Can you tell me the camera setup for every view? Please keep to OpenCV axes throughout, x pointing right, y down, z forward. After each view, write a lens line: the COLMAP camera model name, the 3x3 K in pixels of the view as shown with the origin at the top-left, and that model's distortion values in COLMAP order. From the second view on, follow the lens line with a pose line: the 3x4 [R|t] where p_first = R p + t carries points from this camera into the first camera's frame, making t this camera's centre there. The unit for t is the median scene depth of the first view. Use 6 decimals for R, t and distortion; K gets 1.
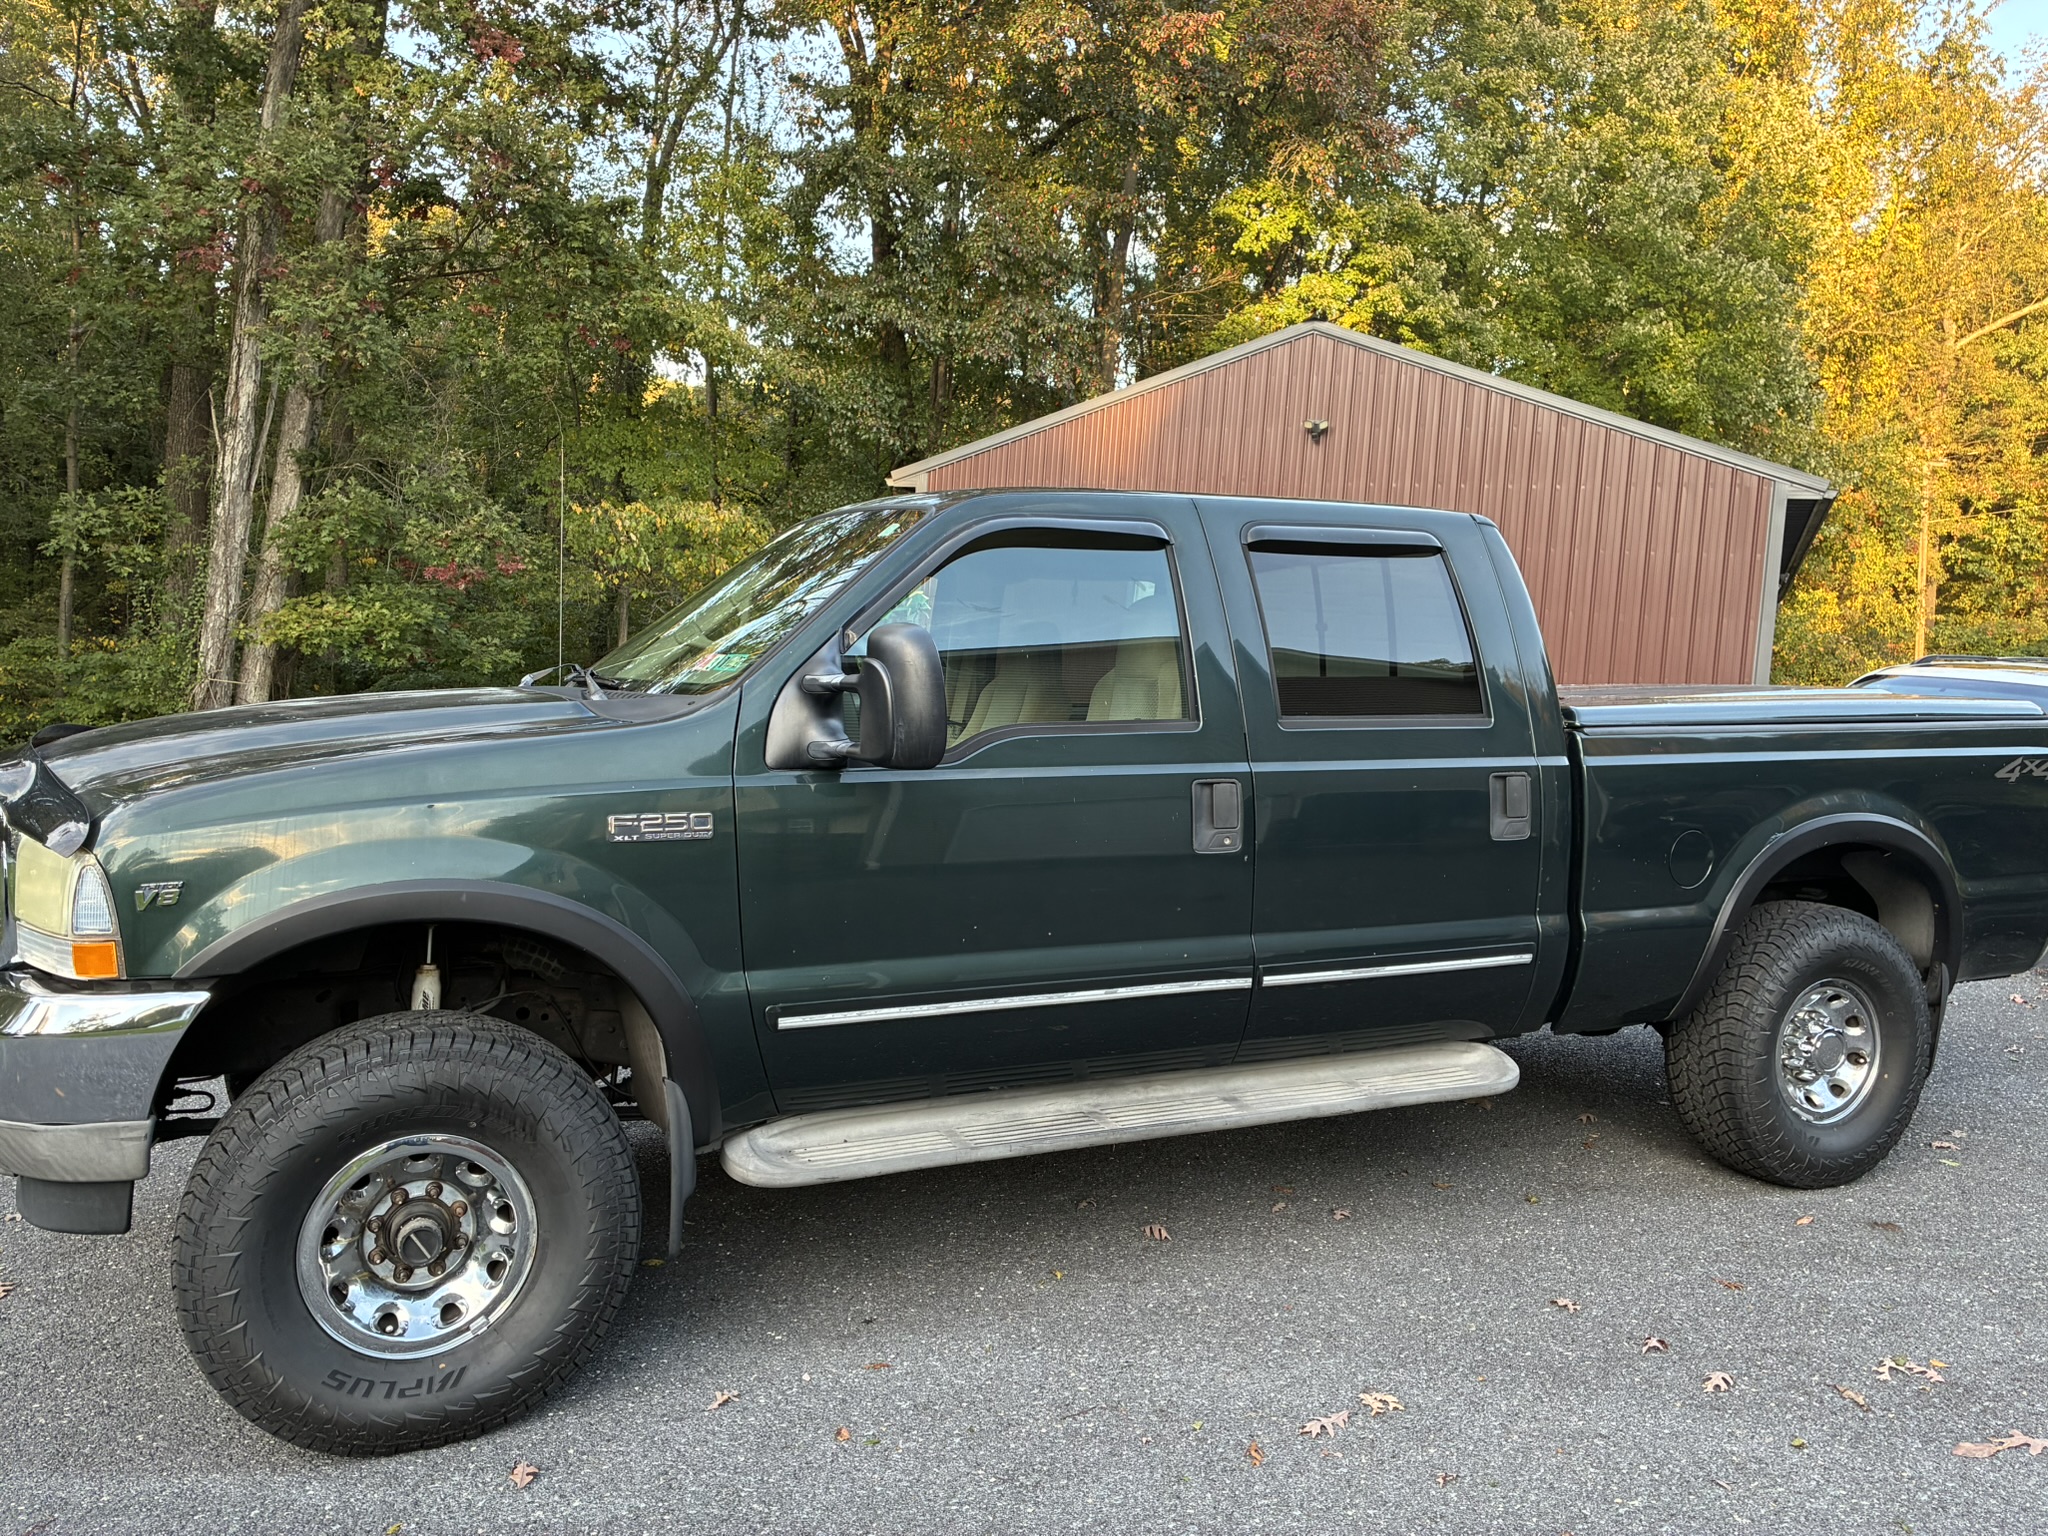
lens RADIAL K [[1513.7, 0, 1026.5], [0, 1513.7, 779.4], [0, 0, 1]] dist [0.048766, -0.079235]
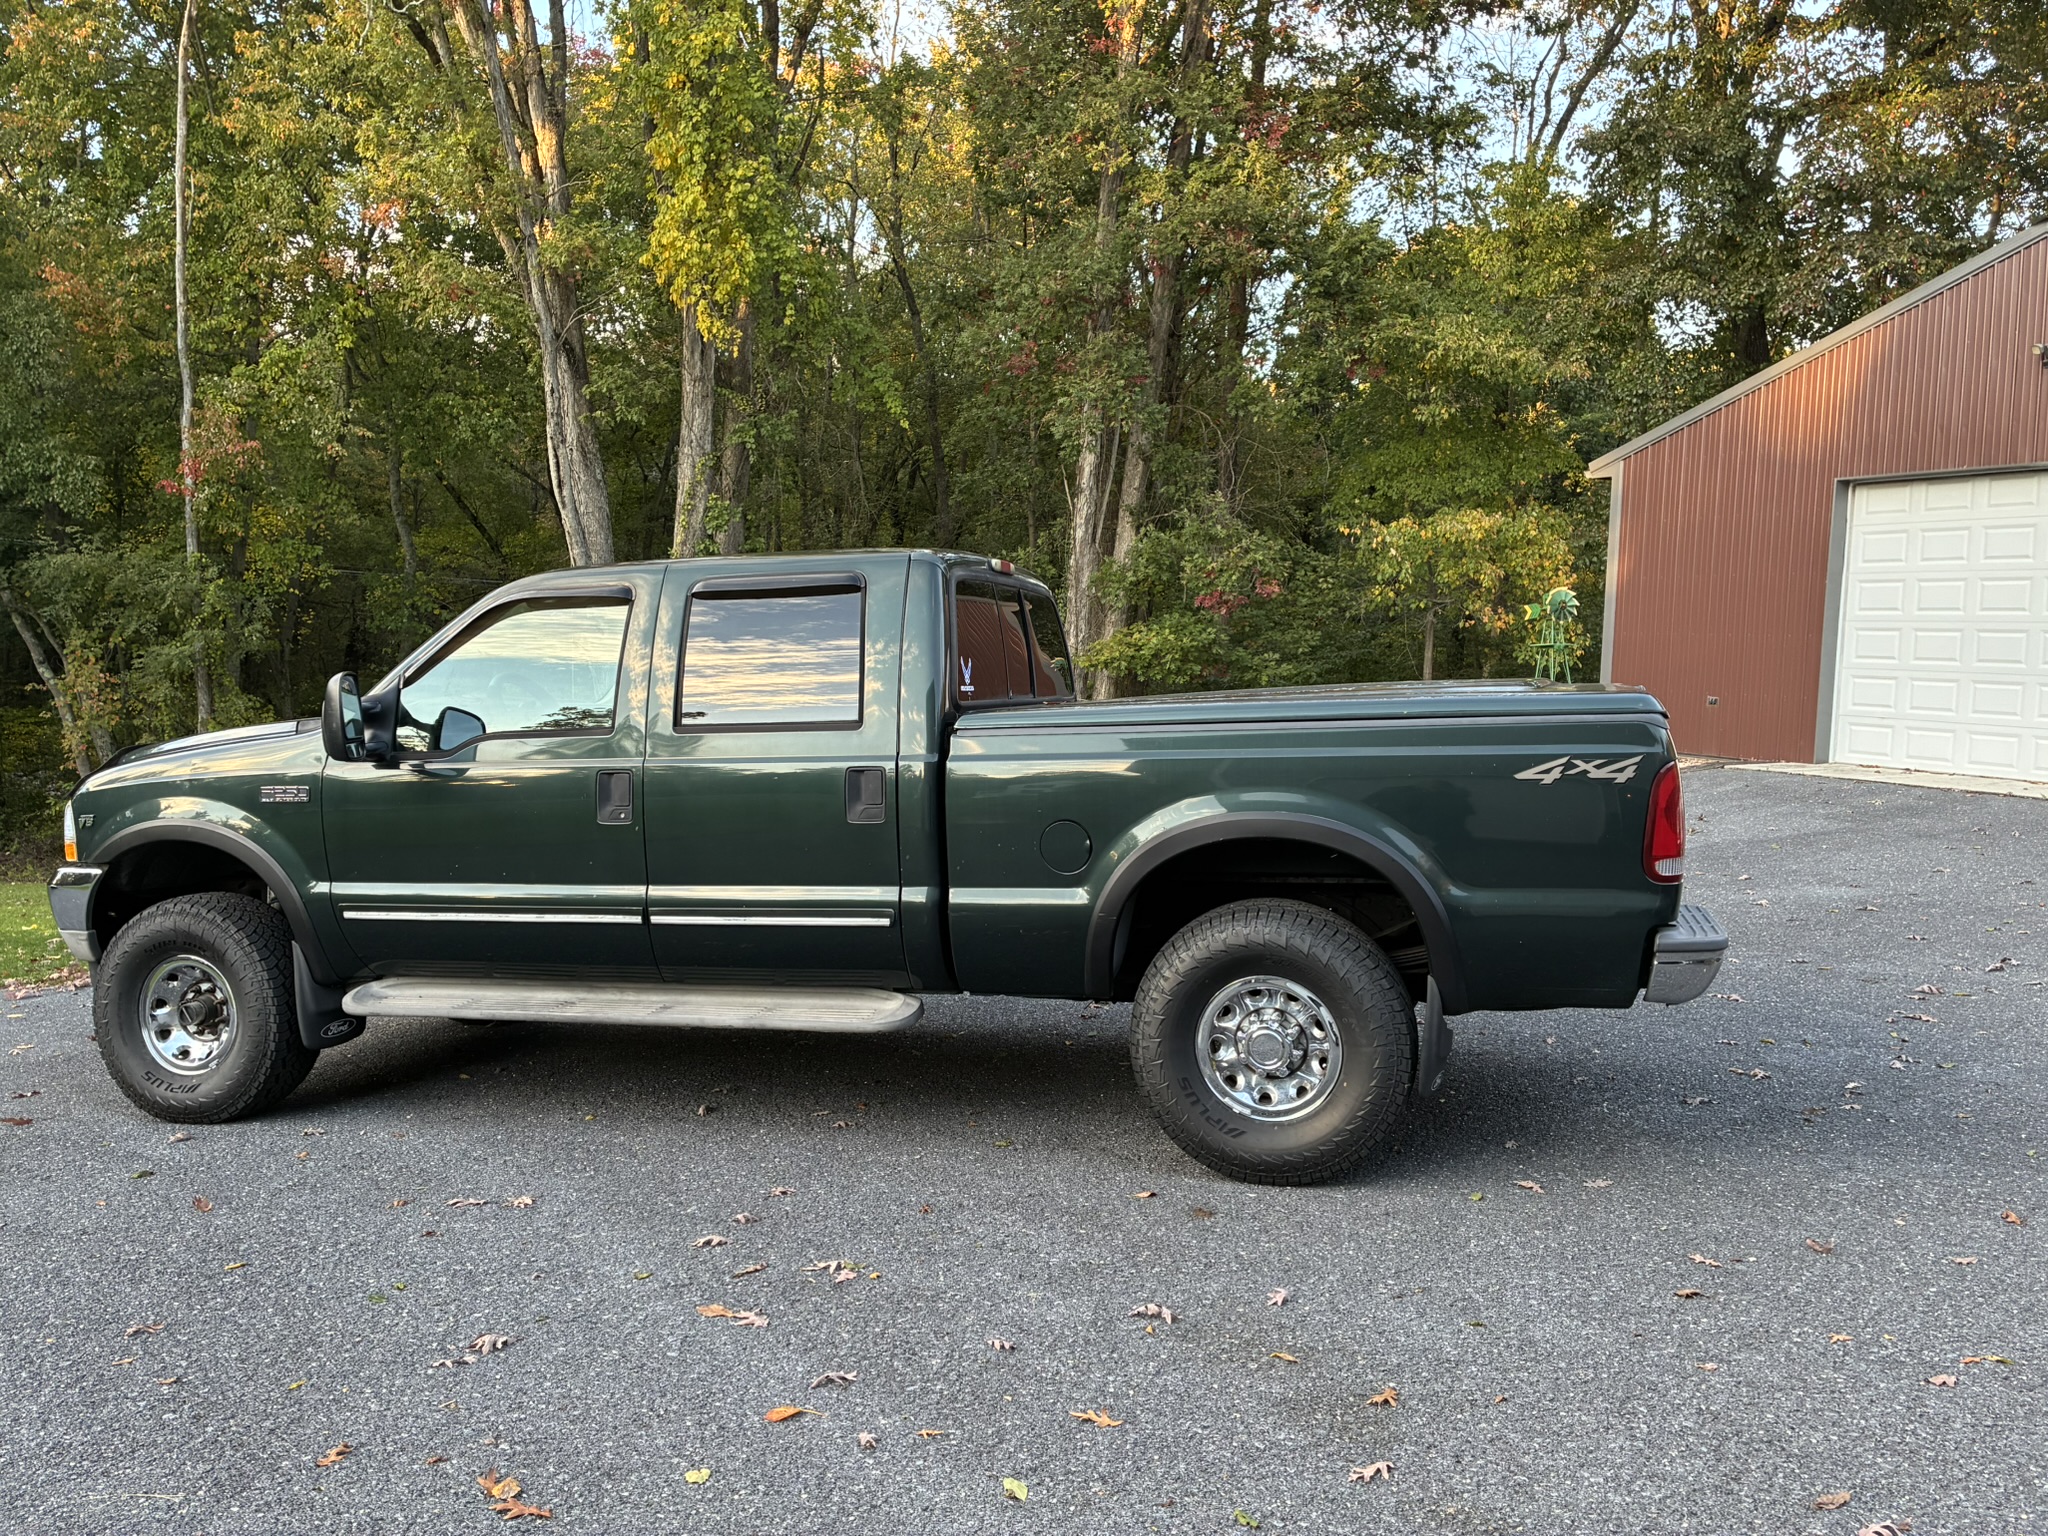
lens RADIAL K [[1513.5, 0, 1008.9], [0, 1513.5, 762.0], [0, 0, 1]] dist [0.031672, -0.045540]
pose [[0.776337, 0.002201, -0.630314, 1.399672], [-0.012496, 0.999851, -0.011900, 0.004916], [0.630194, 0.017114, 0.776249, 0.160429]]
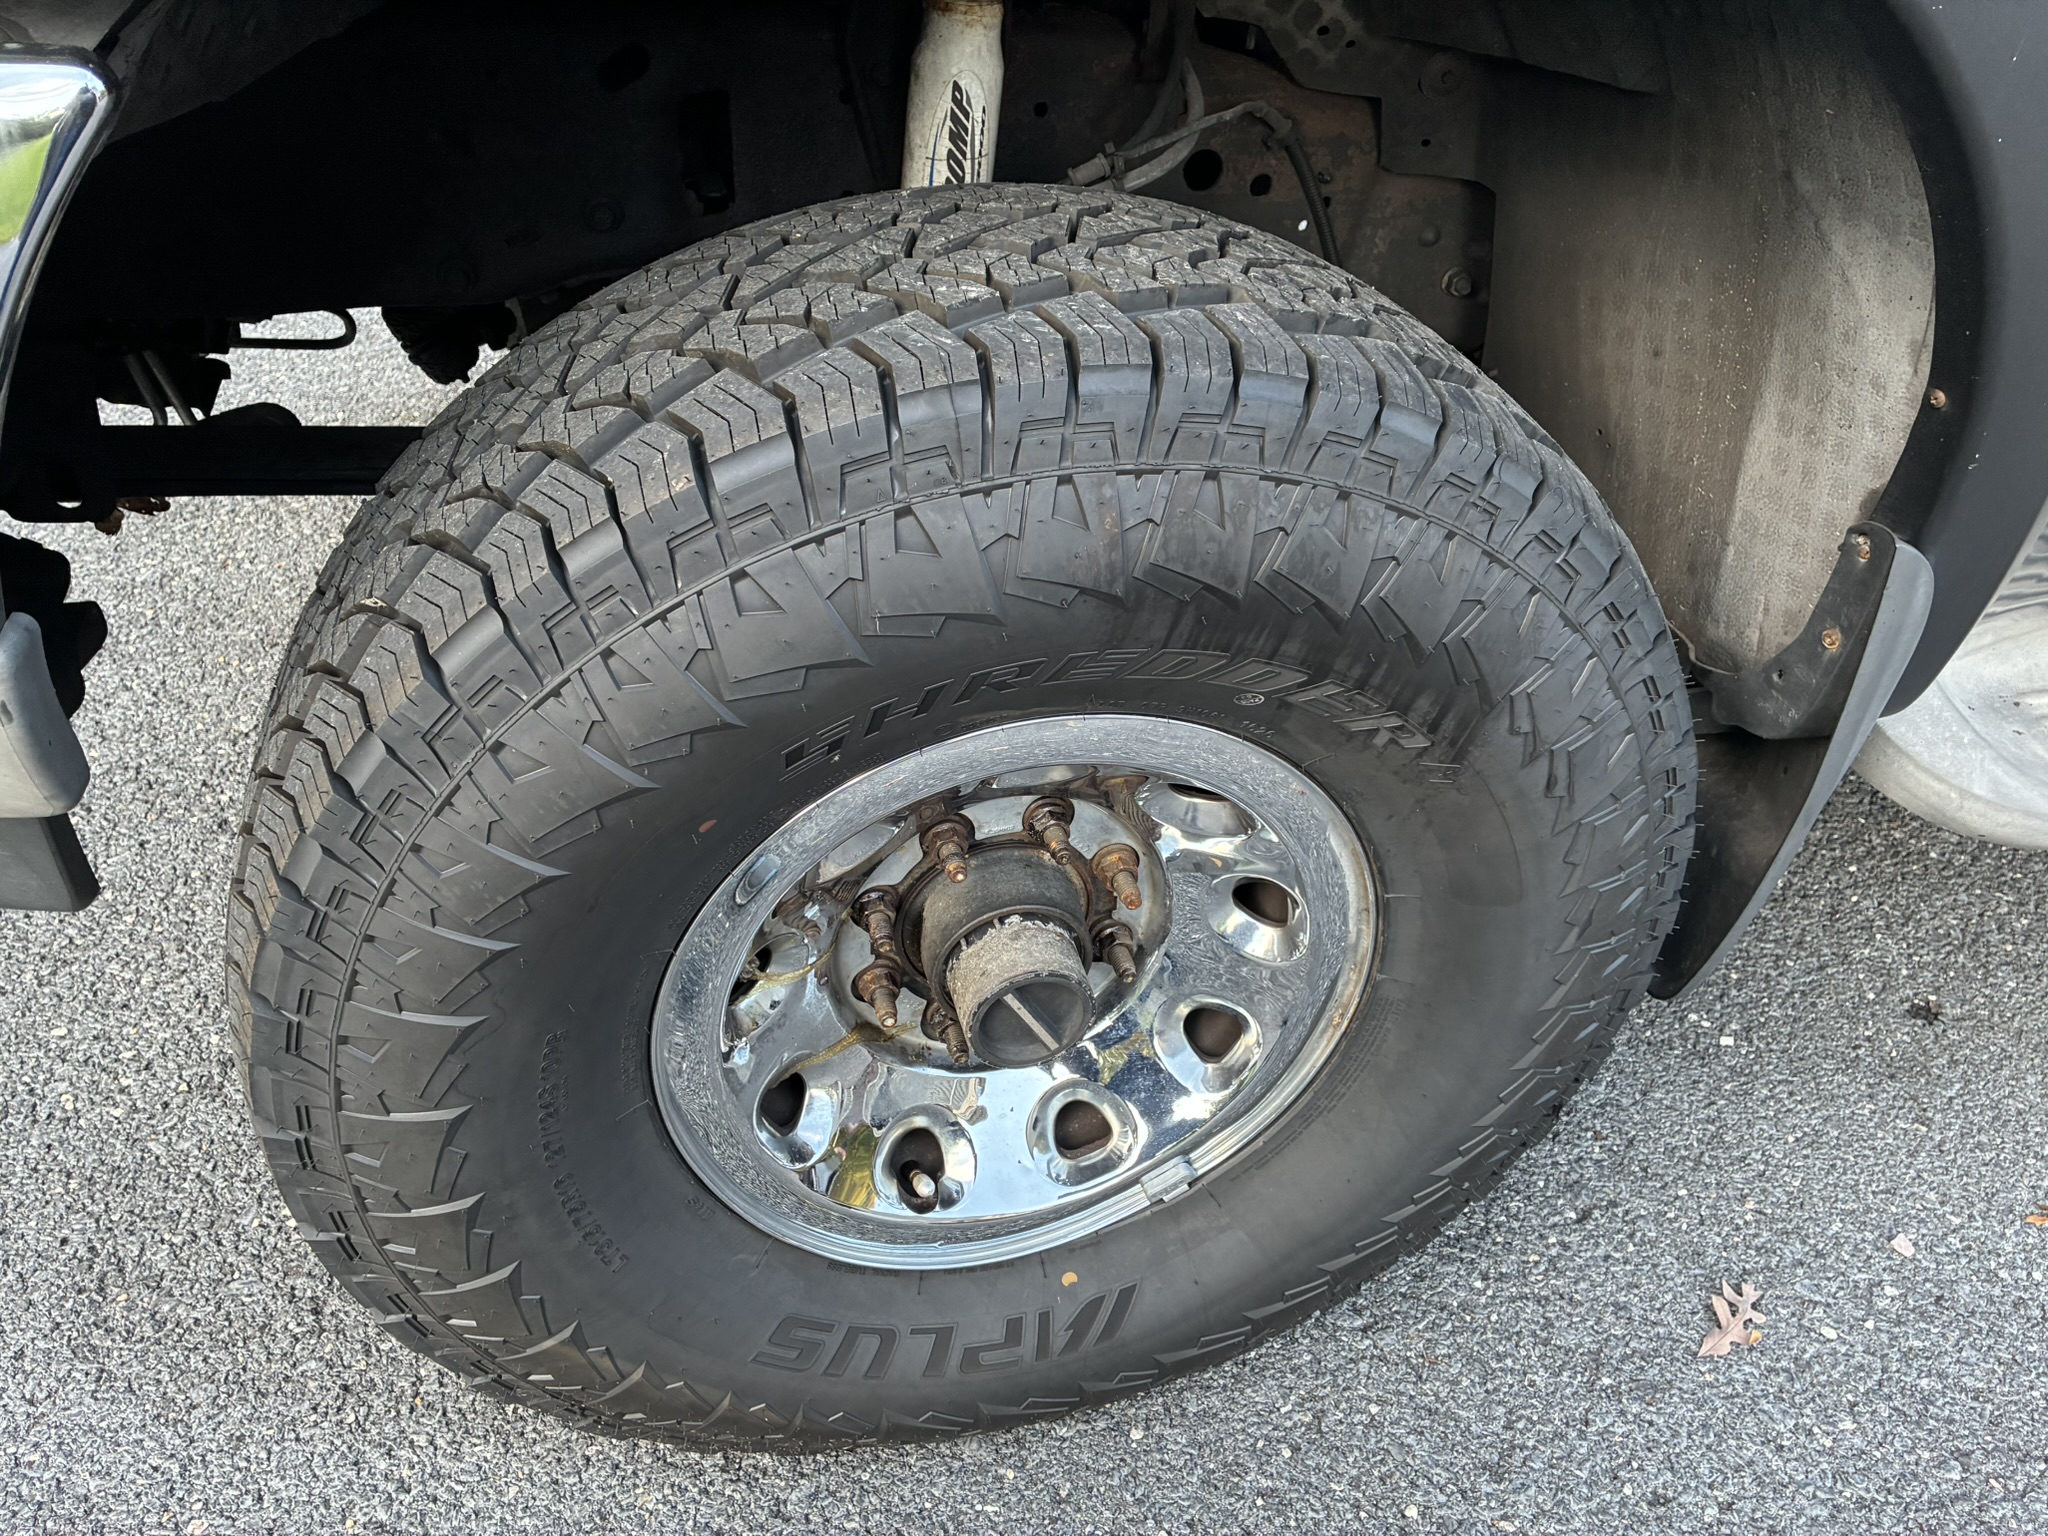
lens RADIAL K [[1513.5, 0, 1008.9], [0, 1513.5, 762.0], [0, 0, 1]] dist [0.031672, -0.045540]
pose [[0.983083, 0.138532, -0.119818, -0.330749], [-0.050438, 0.833637, 0.550005, 0.087094], [0.176078, -0.534657, 0.826522, 0.689814]]
